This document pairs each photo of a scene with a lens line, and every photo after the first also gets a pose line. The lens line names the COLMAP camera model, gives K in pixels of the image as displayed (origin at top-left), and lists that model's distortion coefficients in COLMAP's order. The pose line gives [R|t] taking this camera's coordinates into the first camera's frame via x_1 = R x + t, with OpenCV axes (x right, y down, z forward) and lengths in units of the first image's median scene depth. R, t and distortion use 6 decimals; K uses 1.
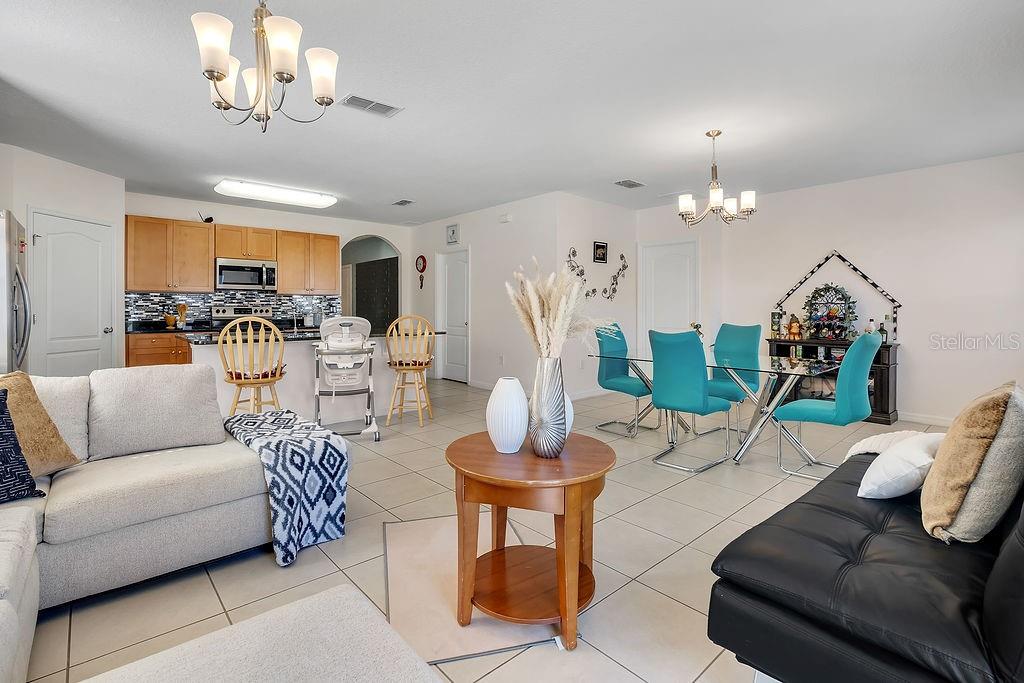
lens RADIAL K [[480.1, 0, 512.7], [0, 480.1, 306.4], [0, 0, 1]] dist [-0.000762, -0.000044]
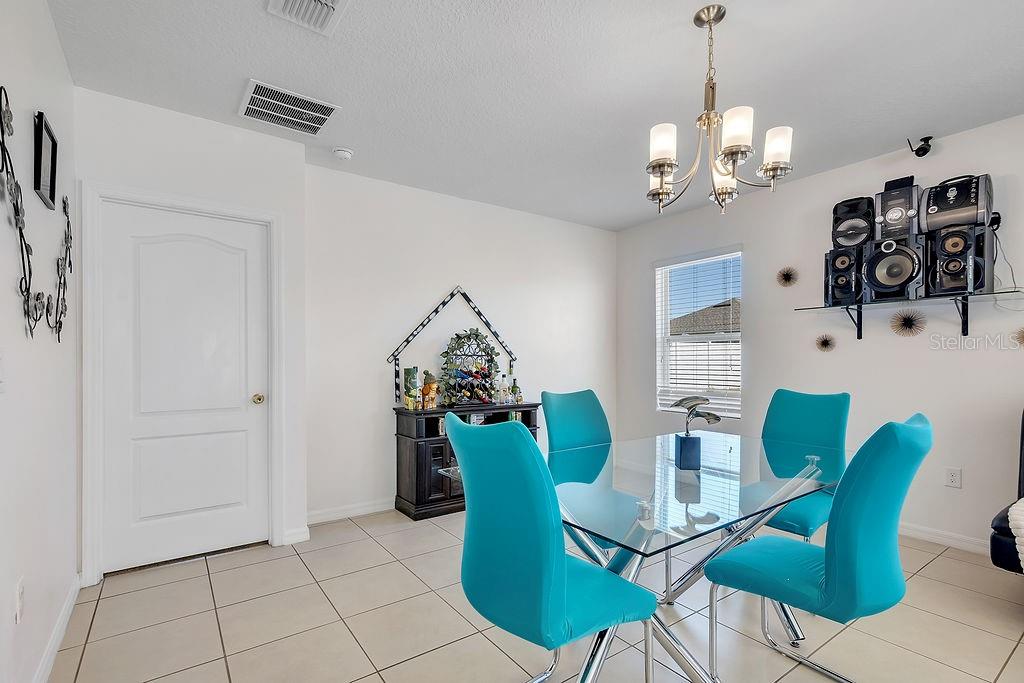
lens RADIAL K [[468.8, 0, 495.4], [0, 468.8, 361.0], [0, 0, 1]] dist [0.001012, 0.000198]
pose [[0.118032, -0.004372, 0.993000, -0.062463], [-0.005055, 0.999975, 0.005004, -0.001347], [-0.992997, -0.005610, 0.118007, 0.824455]]
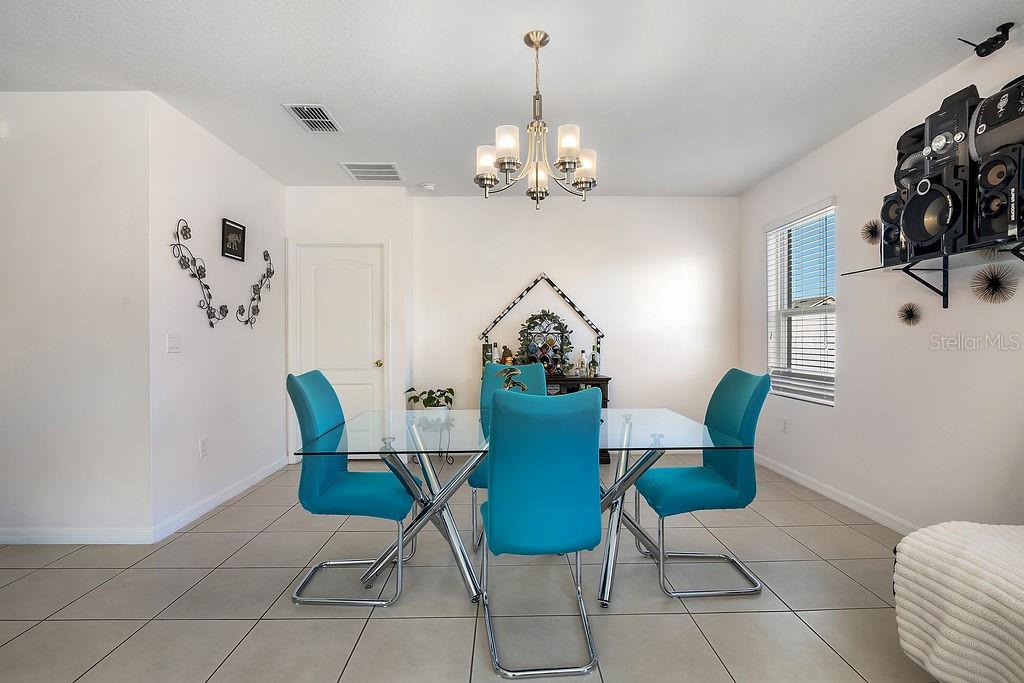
lens RADIAL K [[465.9, 0, 512.0], [0, 465.9, 341.5], [0, 0, 1]] dist [-0.019854, -0.000209]
pose [[0.653270, -0.011998, 0.757030, -0.015072], [0.000907, 0.999886, 0.015064, -0.003825], [-0.757124, -0.009154, 0.653207, 0.467141]]
